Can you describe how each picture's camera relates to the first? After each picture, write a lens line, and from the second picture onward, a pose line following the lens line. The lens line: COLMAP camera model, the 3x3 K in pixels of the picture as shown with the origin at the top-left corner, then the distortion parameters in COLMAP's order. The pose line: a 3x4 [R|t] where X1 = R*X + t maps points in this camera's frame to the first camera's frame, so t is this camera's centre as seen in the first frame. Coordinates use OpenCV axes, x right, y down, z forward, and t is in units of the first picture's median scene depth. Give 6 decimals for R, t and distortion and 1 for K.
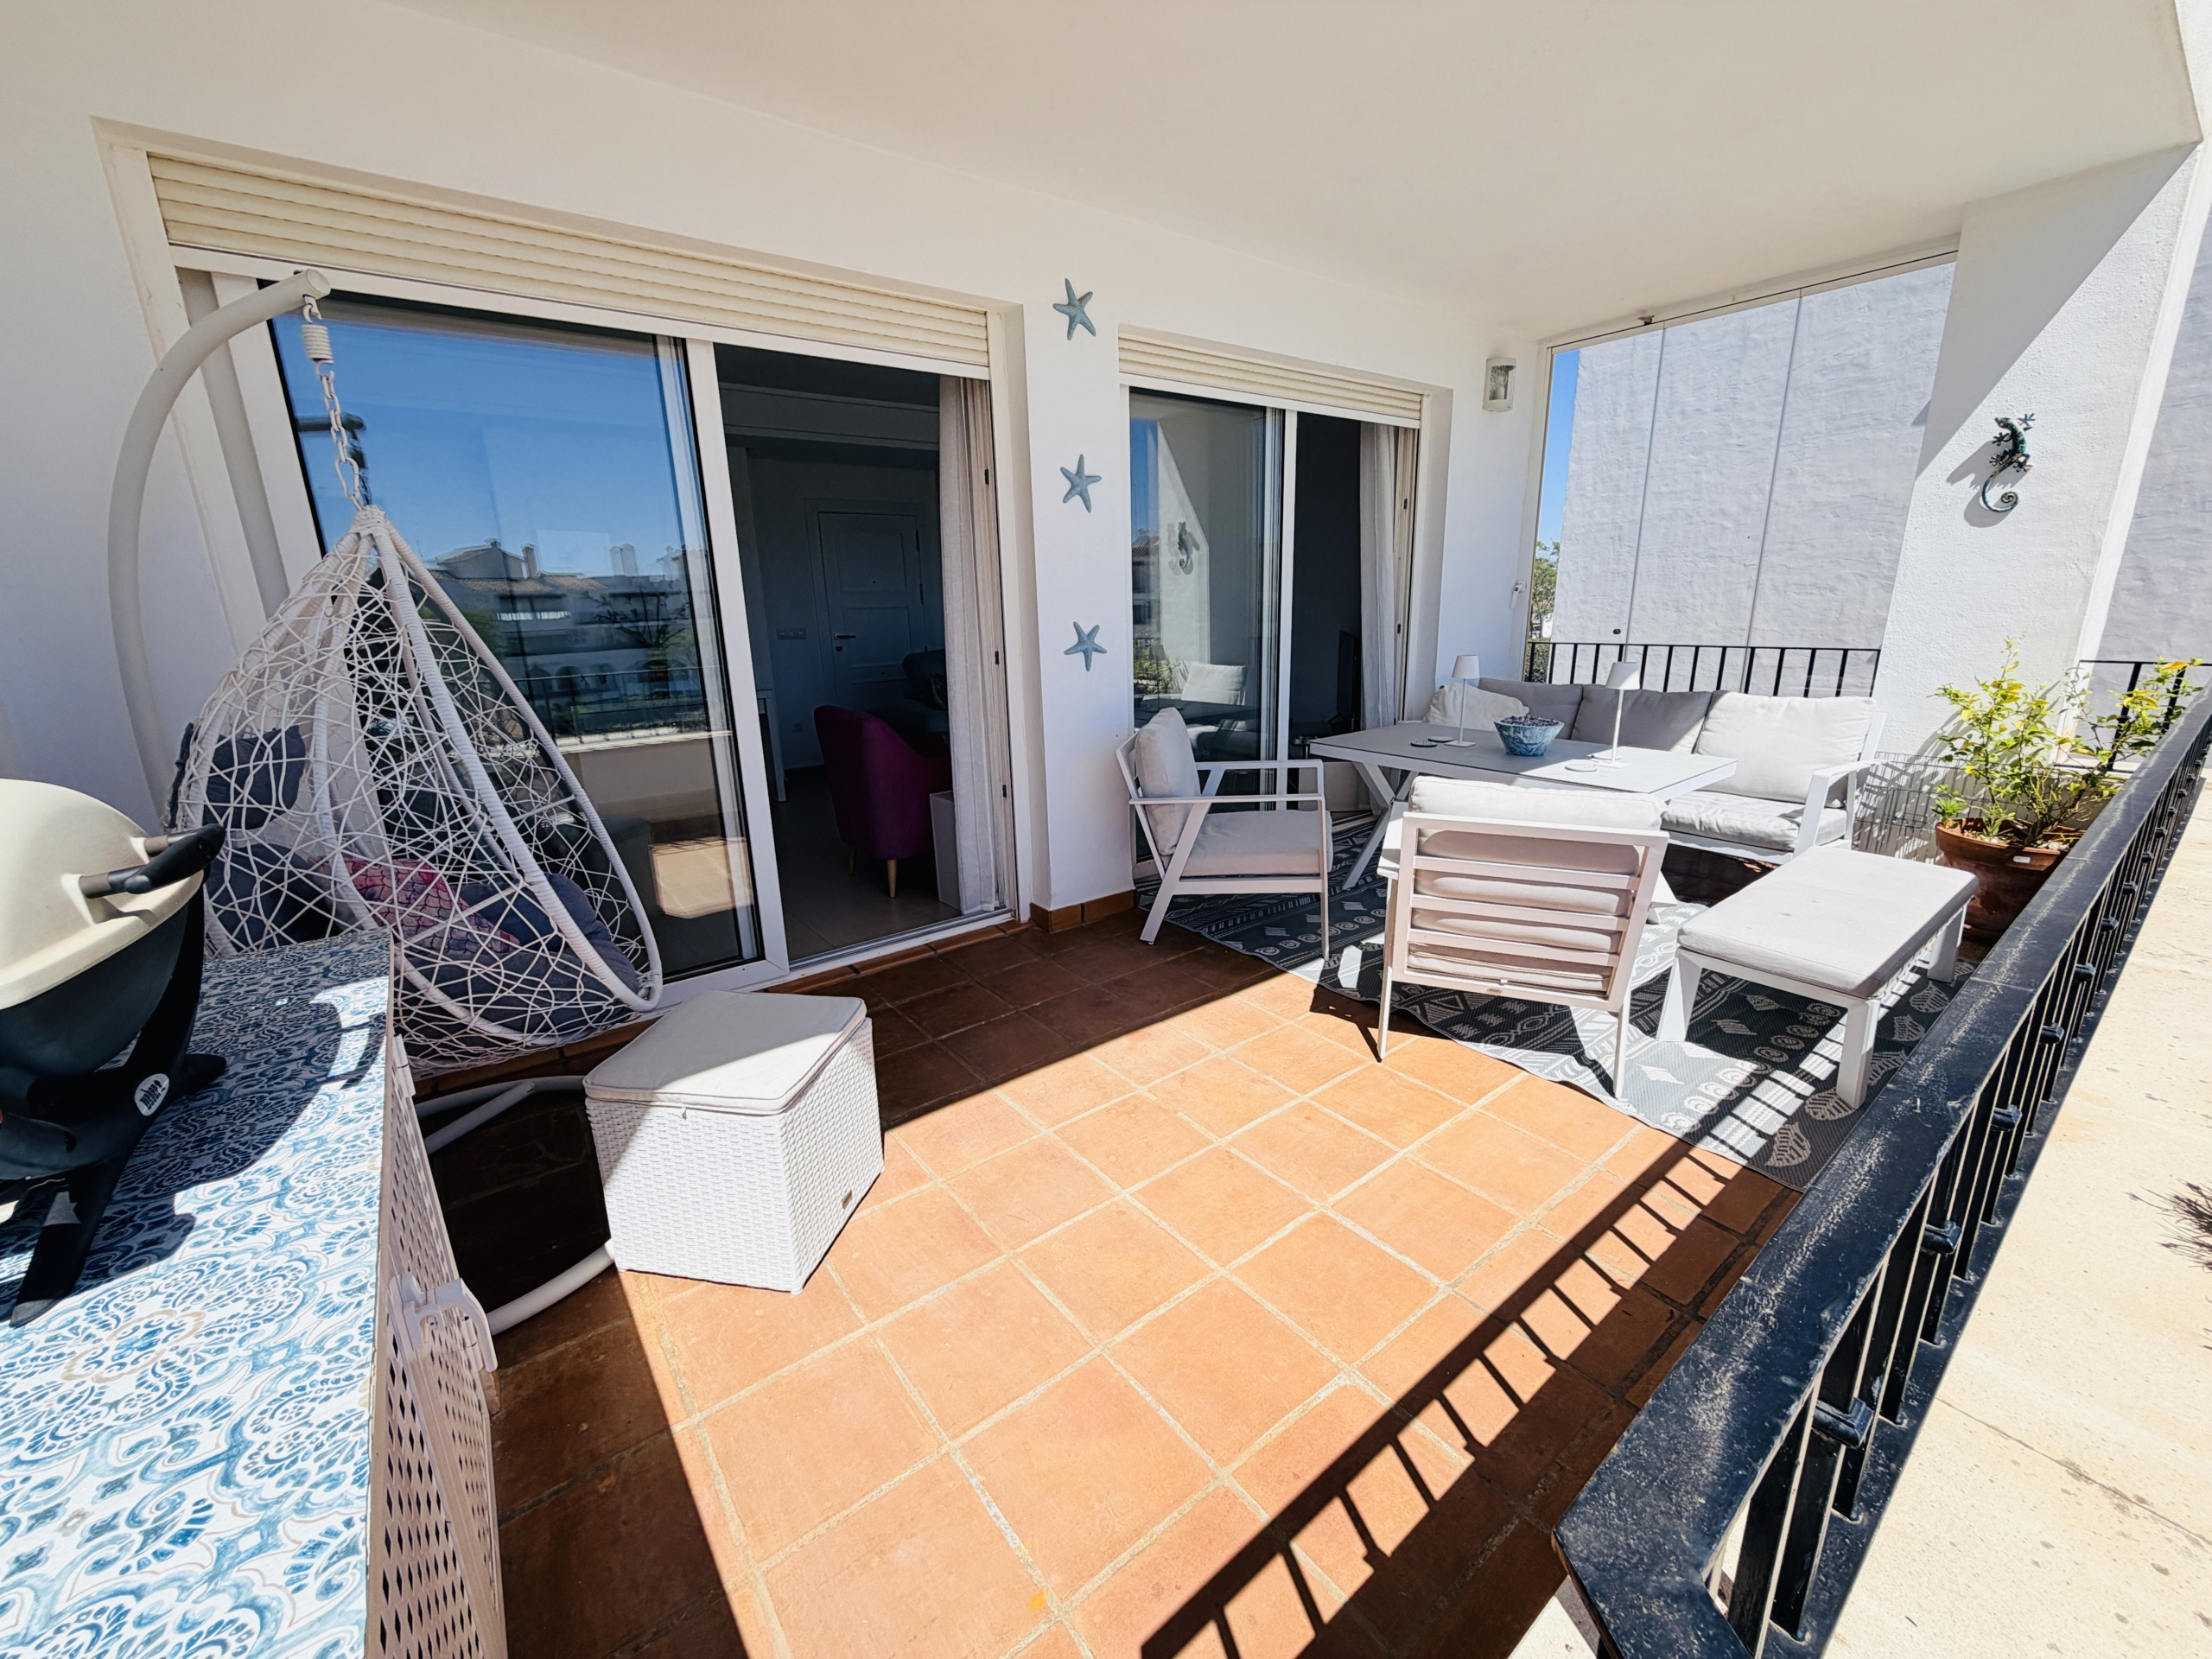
lens RADIAL K [[879.3, 0, 1100.9], [0, 879.3, 831.6], [0, 0, 1]] dist [0.000052, -0.000179]
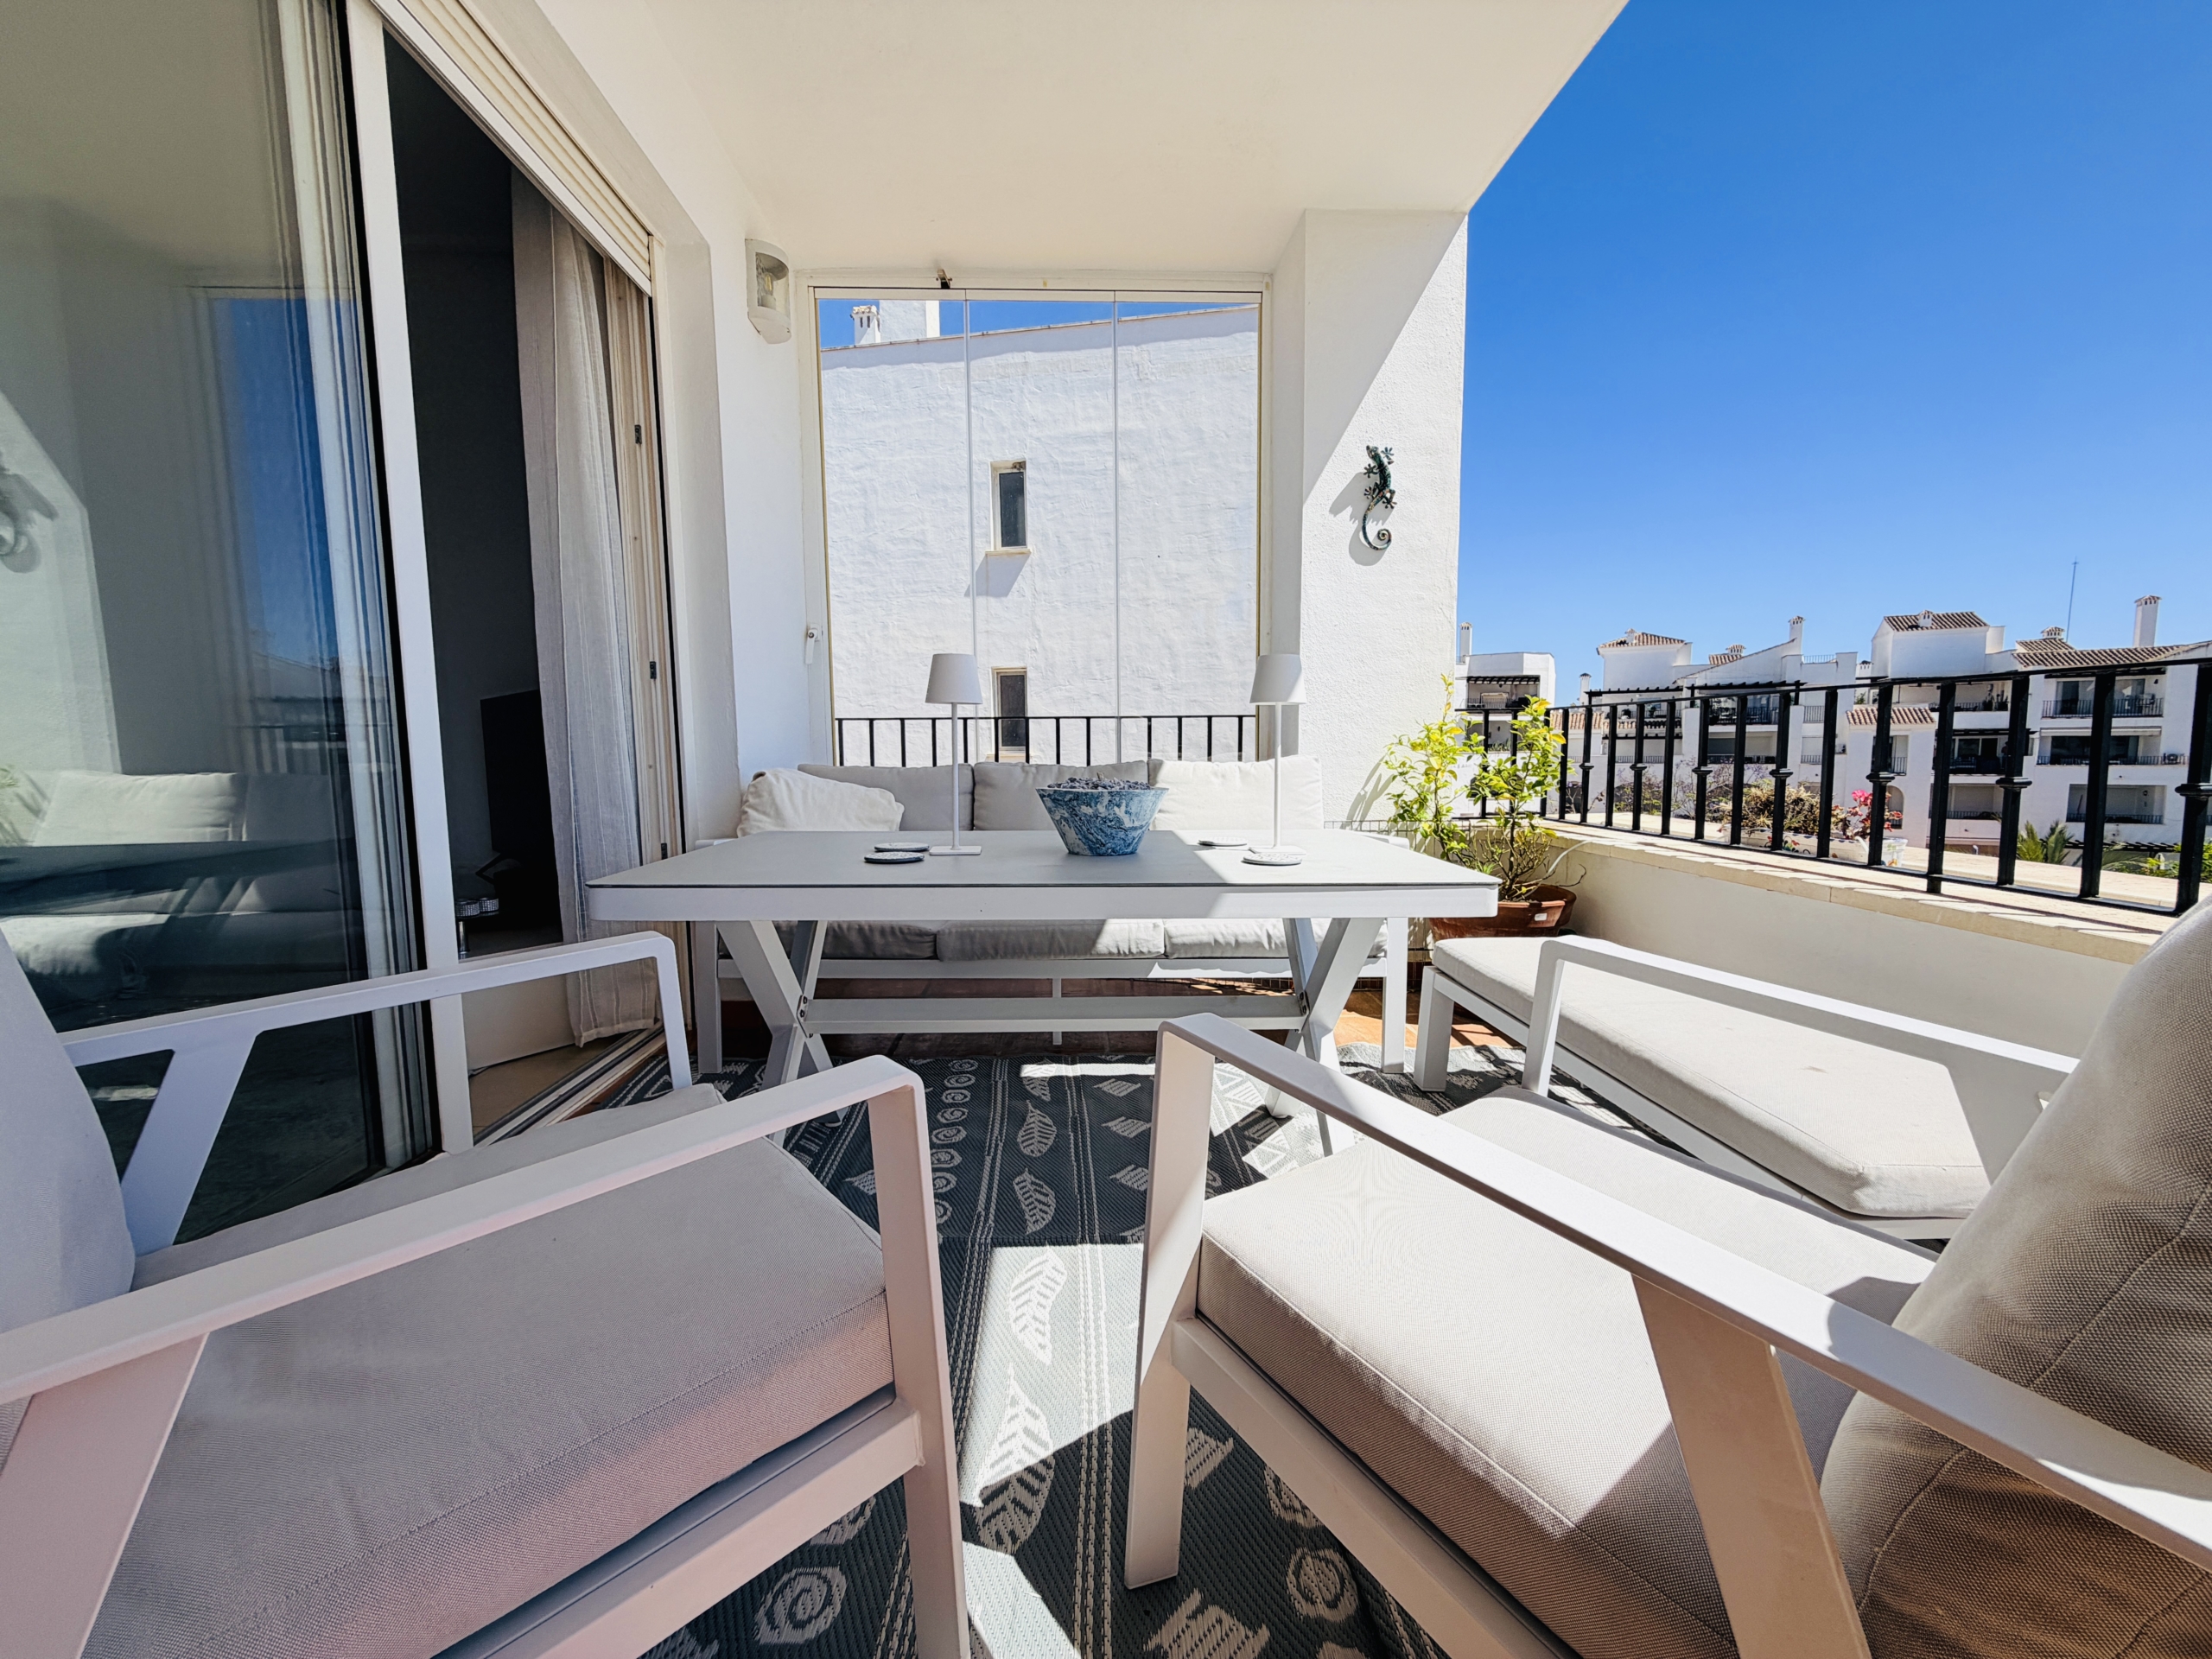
lens RADIAL K [[879.3, 0, 1100.9], [0, 879.3, 831.6], [0, 0, 1]] dist [0.000052, -0.000179]
pose [[0.575197, -0.058244, 0.815938, 0.066401], [0.202783, 0.976480, -0.073249, -0.048940], [-0.792481, 0.207591, 0.573480, 0.544119]]
